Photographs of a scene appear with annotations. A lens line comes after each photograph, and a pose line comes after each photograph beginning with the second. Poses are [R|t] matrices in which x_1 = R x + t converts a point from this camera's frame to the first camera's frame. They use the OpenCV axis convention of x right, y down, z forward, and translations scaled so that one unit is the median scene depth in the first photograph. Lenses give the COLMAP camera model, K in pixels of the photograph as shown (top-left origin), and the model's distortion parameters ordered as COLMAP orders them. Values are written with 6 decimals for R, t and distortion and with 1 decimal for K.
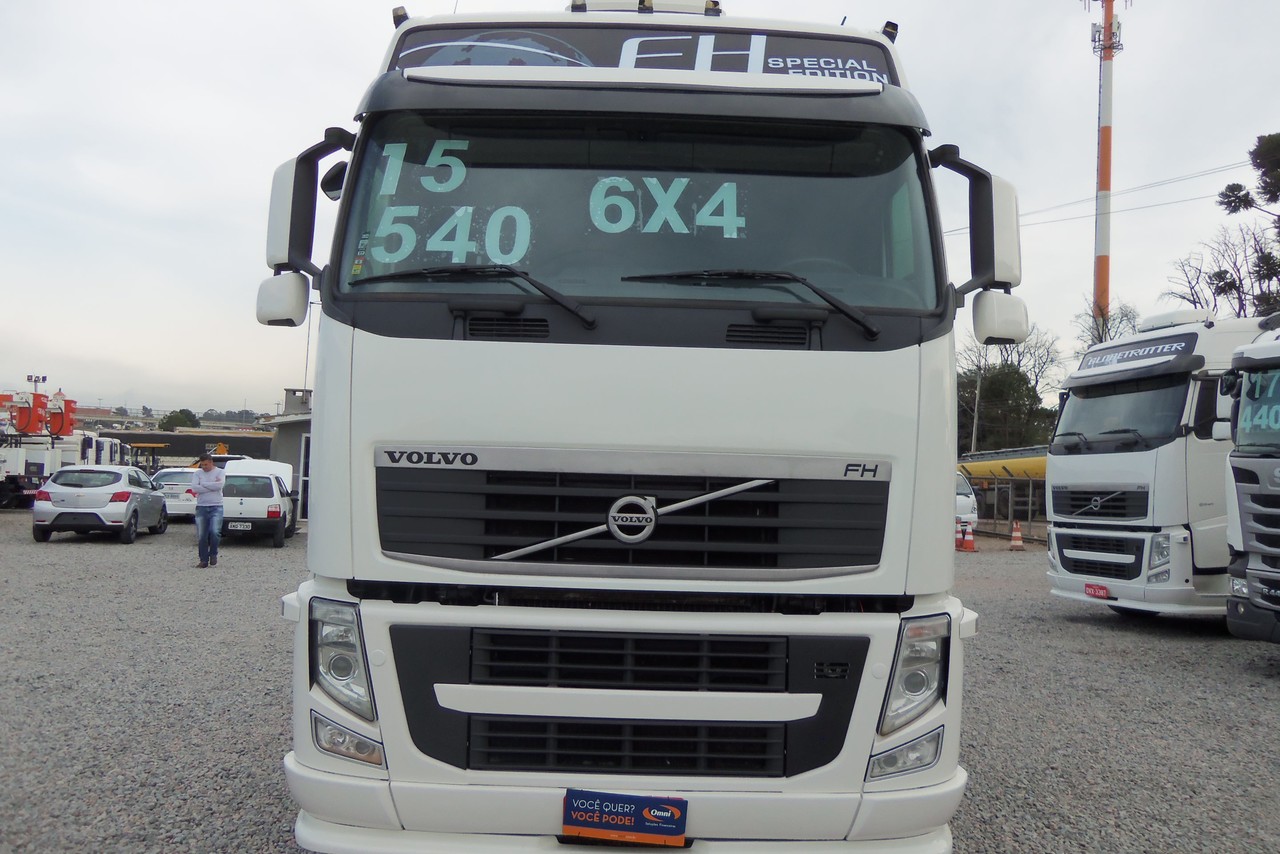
lens RADIAL K [[1059.6, 0, 640.0], [0, 1059.6, 427.0], [0, 0, 1]] dist [0.004232, 0.005135]
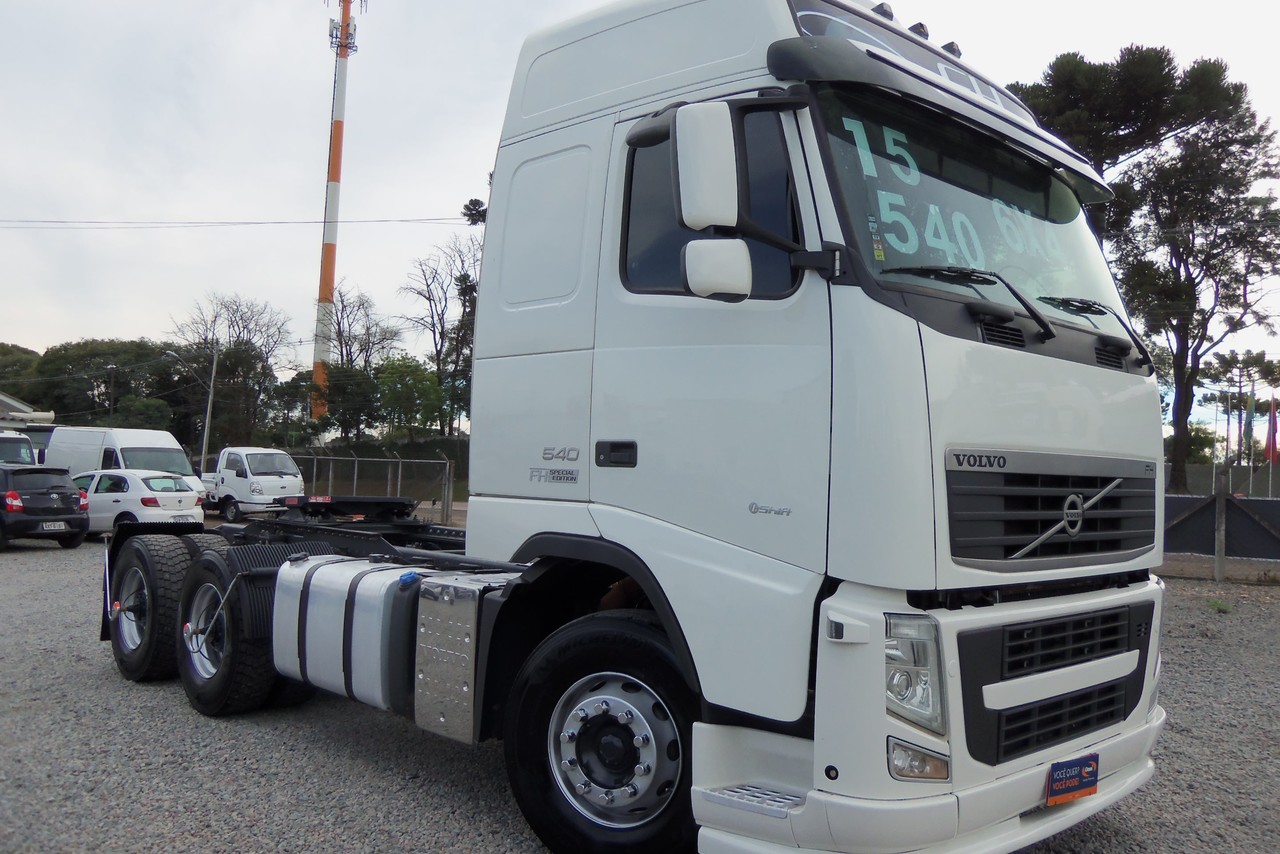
lens RADIAL K [[1059.6, 0, 640.0], [0, 1059.6, 427.0], [0, 0, 1]] dist [0.004232, 0.005135]
pose [[0.736200, 0.018146, 0.676521, -1.099937], [-0.032737, 0.999425, 0.008817, -0.000846], [-0.675972, -0.028639, 0.736371, 0.482821]]
